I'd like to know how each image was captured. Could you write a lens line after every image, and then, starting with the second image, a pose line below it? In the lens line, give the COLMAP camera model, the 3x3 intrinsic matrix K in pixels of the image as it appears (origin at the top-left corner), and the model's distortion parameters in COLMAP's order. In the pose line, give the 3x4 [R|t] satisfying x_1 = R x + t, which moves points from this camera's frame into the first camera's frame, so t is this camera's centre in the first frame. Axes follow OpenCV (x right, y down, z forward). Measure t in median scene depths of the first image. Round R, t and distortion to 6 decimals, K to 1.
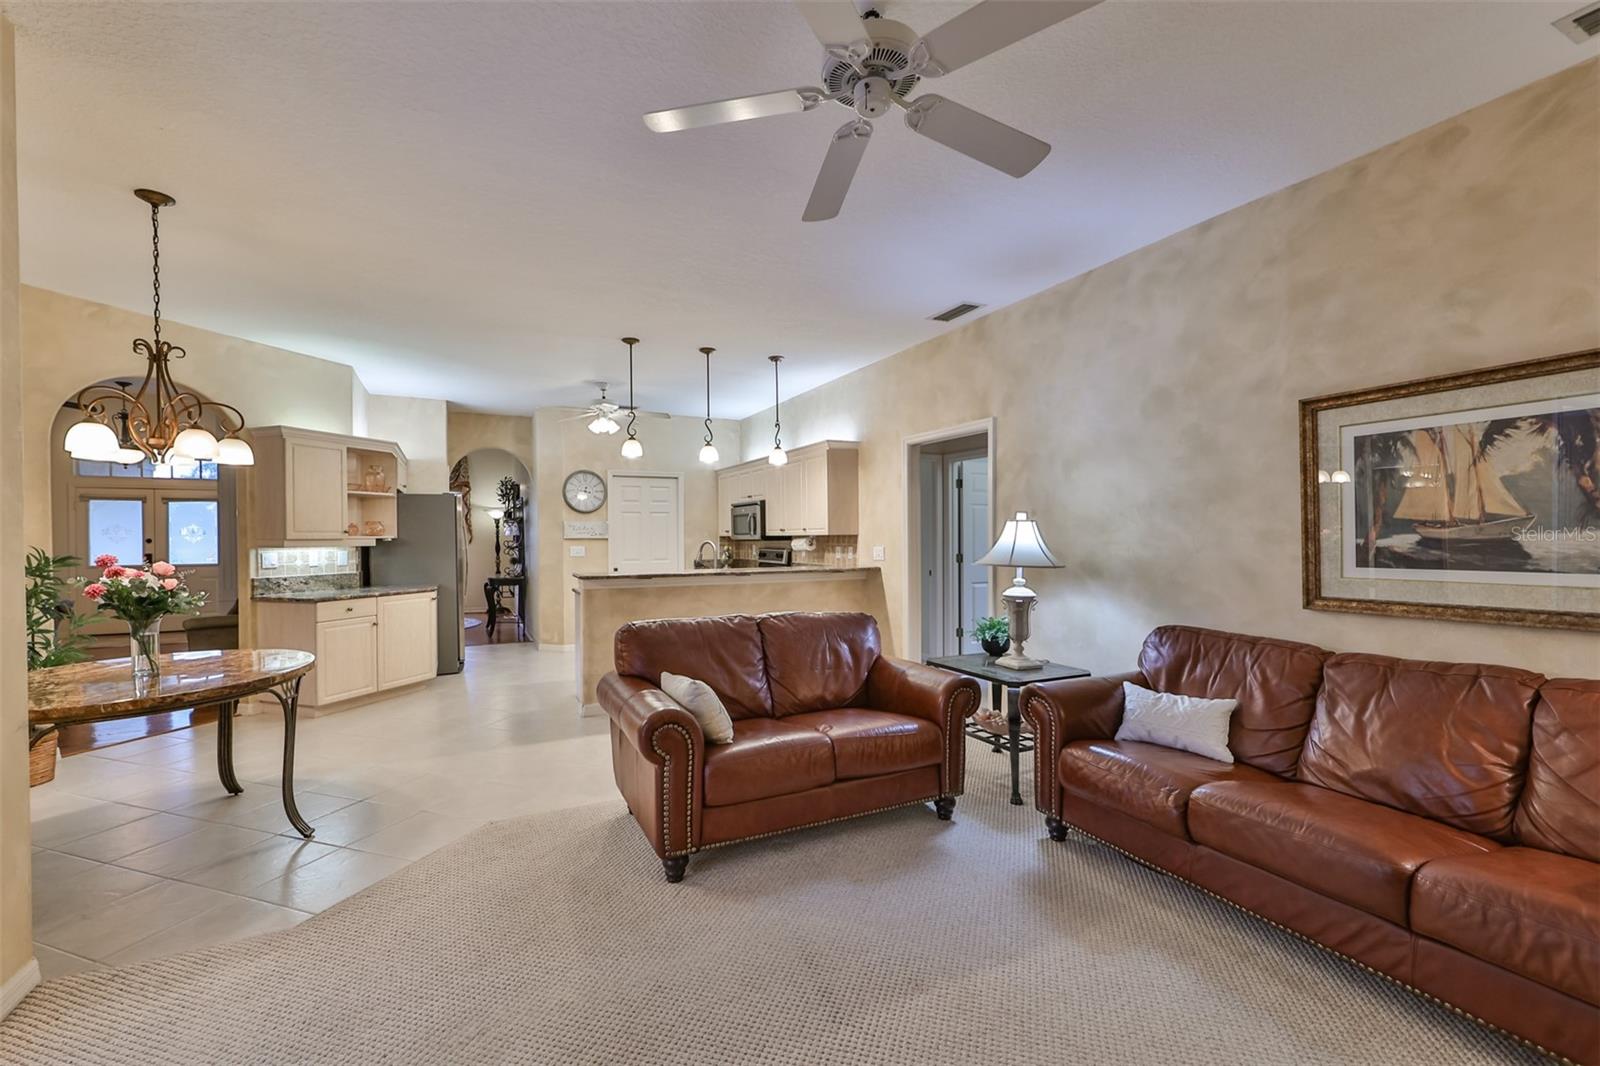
lens RADIAL K [[677.9, 0, 796.6], [0, 677.9, 539.1], [0, 0, 1]] dist [0.001026, 0.001048]
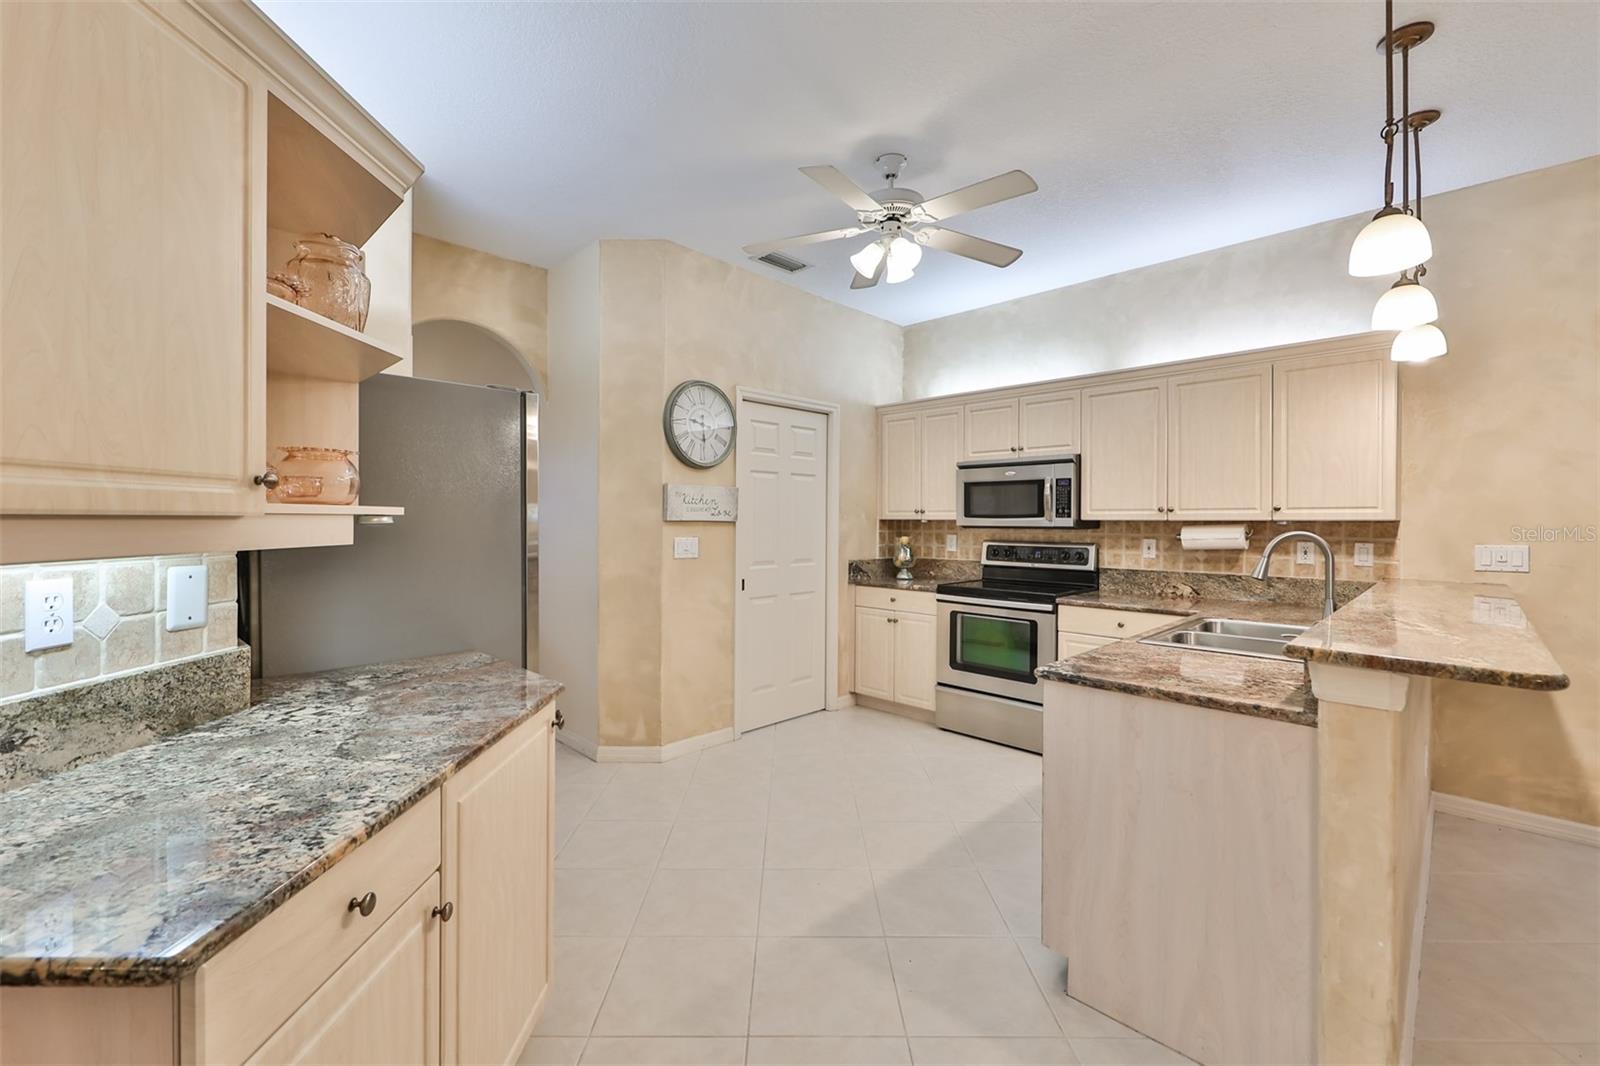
lens RADIAL K [[677.9, 0, 810.6], [0, 677.9, 520.0], [0, 0, 1]] dist [0.001026, 0.001048]
pose [[0.944434, 0.010527, 0.328532, -0.546013], [-0.009348, 0.999943, -0.005168, -0.000085], [-0.328568, 0.001810, 0.944479, 0.707540]]
